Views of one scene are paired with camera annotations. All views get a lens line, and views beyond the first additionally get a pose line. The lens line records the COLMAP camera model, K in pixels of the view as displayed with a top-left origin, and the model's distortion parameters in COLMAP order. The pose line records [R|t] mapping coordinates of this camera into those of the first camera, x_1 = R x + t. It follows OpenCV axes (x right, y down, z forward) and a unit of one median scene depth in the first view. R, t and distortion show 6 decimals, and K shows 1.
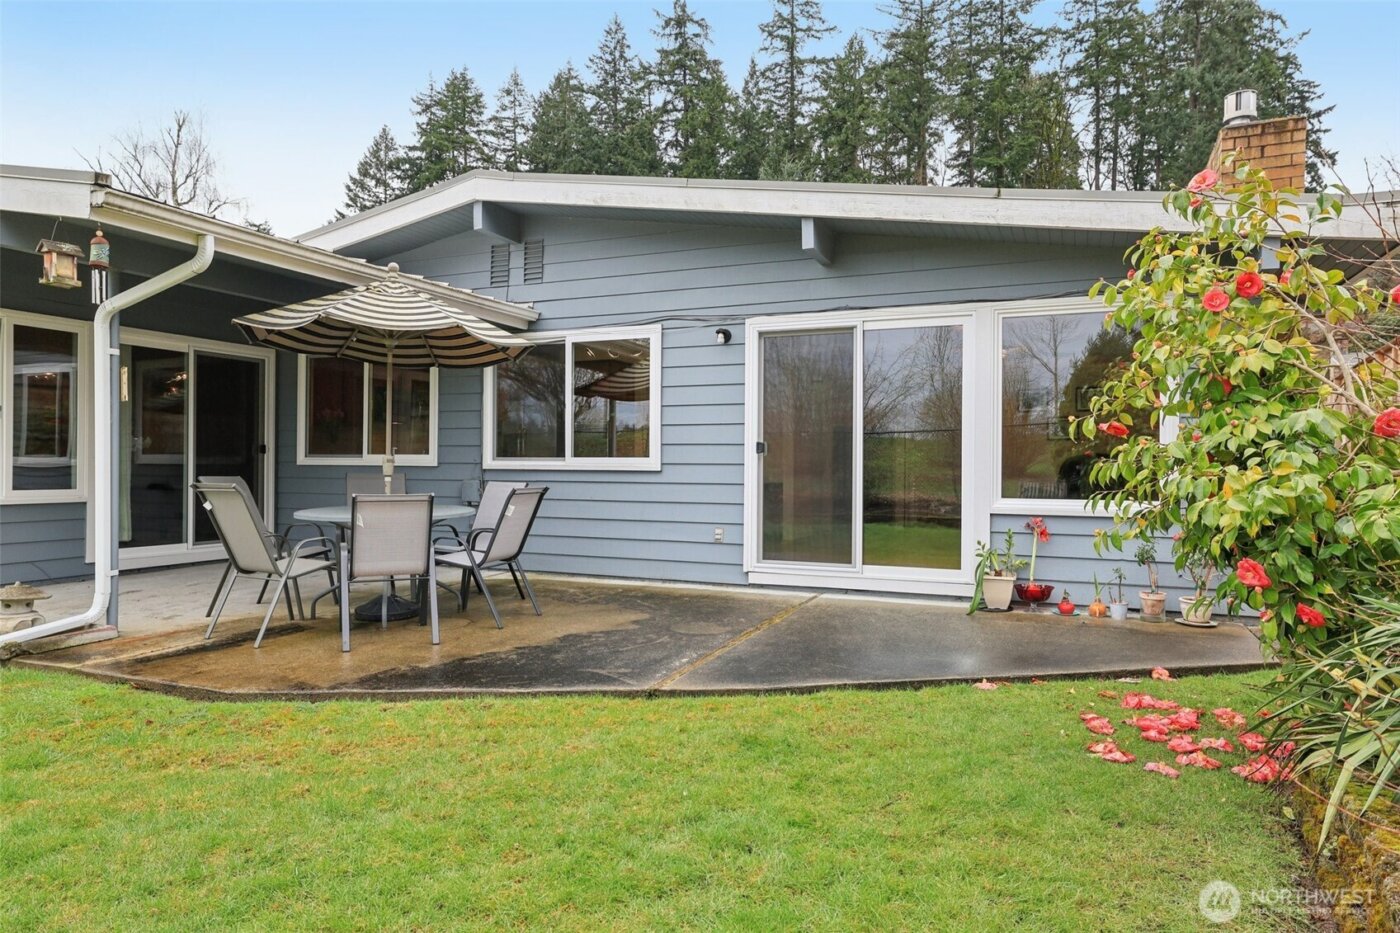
lens RADIAL K [[898.1, 0, 680.8], [0, 898.1, 466.2], [0, 0, 1]] dist [-0.007706, 0.024836]
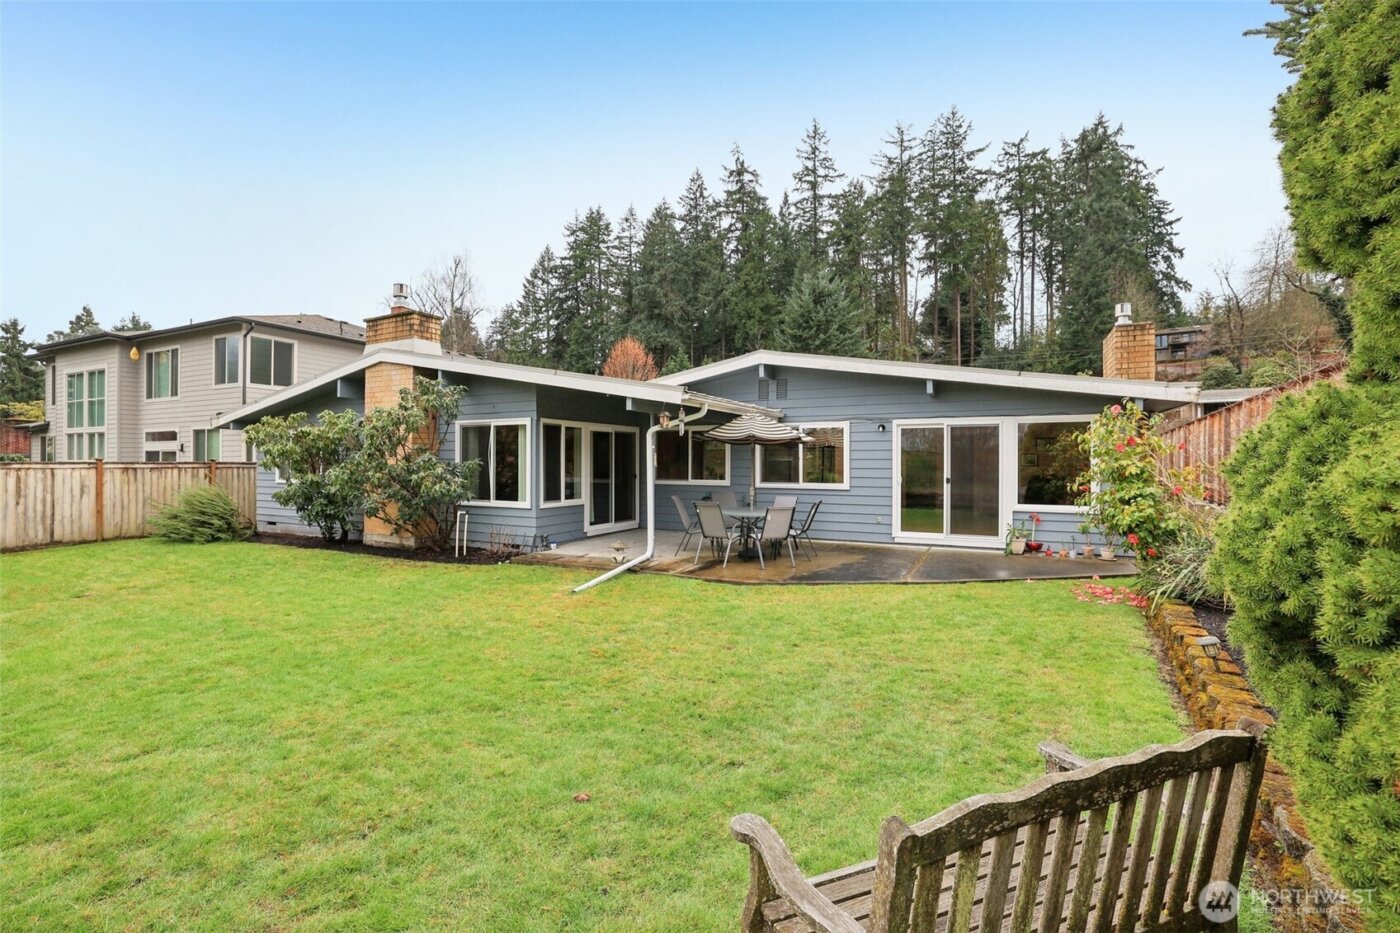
lens RADIAL K [[614.1, 0, 688.3], [0, 614.1, 461.7], [0, 0, 1]] dist [-0.043780, 0.015943]
pose [[0.997826, -0.005117, -0.065710, -0.024400], [0.005087, 0.999987, -0.000634, -0.004967], [0.065712, 0.000298, 0.997839, -0.037820]]
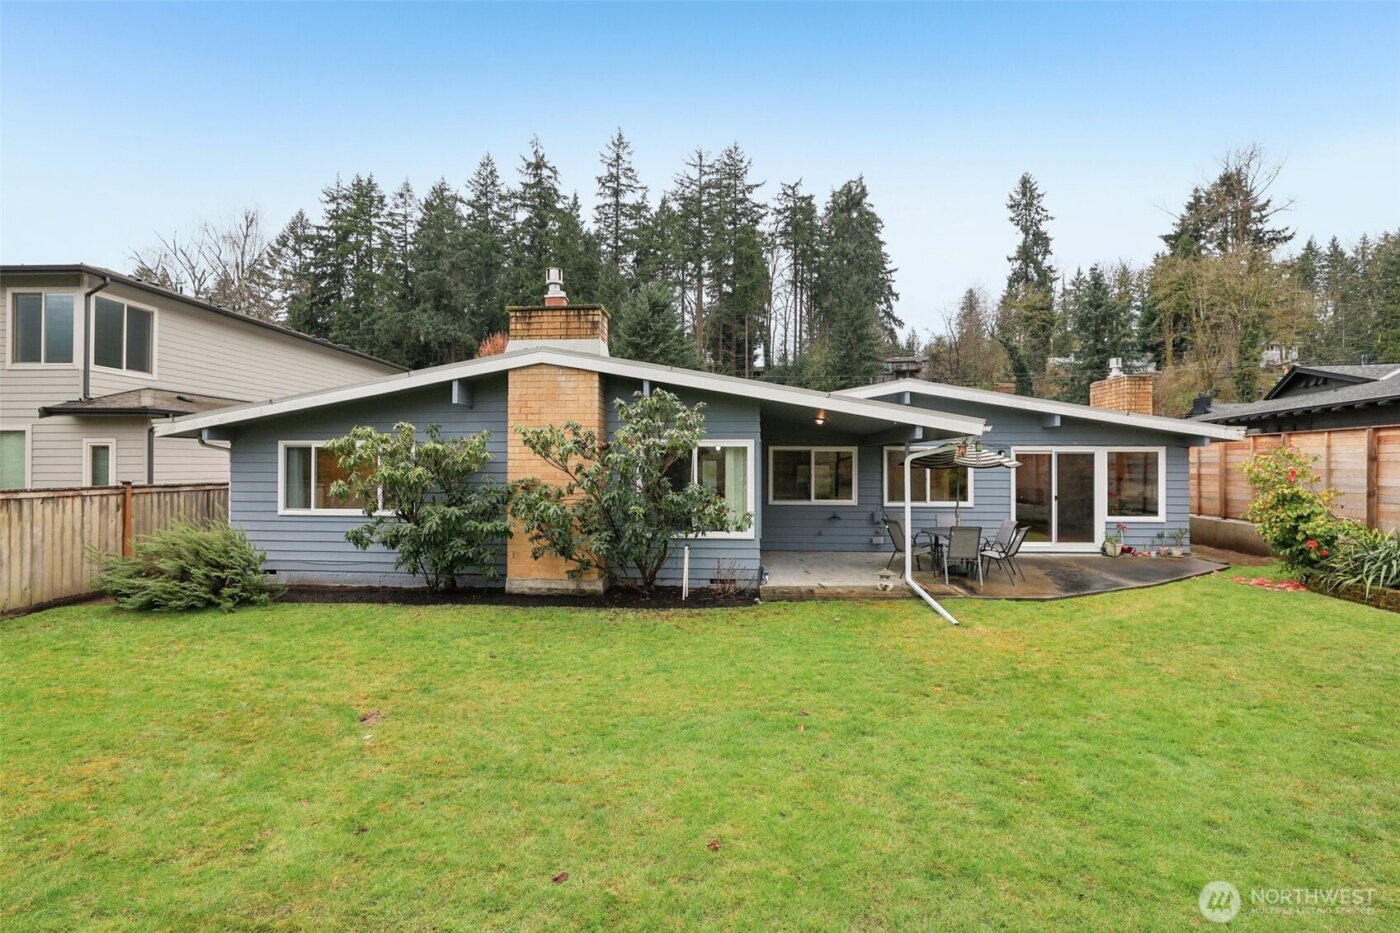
lens RADIAL K [[614.1, 0, 701.6], [0, 614.1, 463.0], [0, 0, 1]] dist [-0.043780, 0.015943]
pose [[0.938880, -0.003576, 0.344227, -0.100078], [0.004198, 0.999991, -0.001061, -0.009018], [-0.344220, 0.002441, 0.938886, -0.022167]]
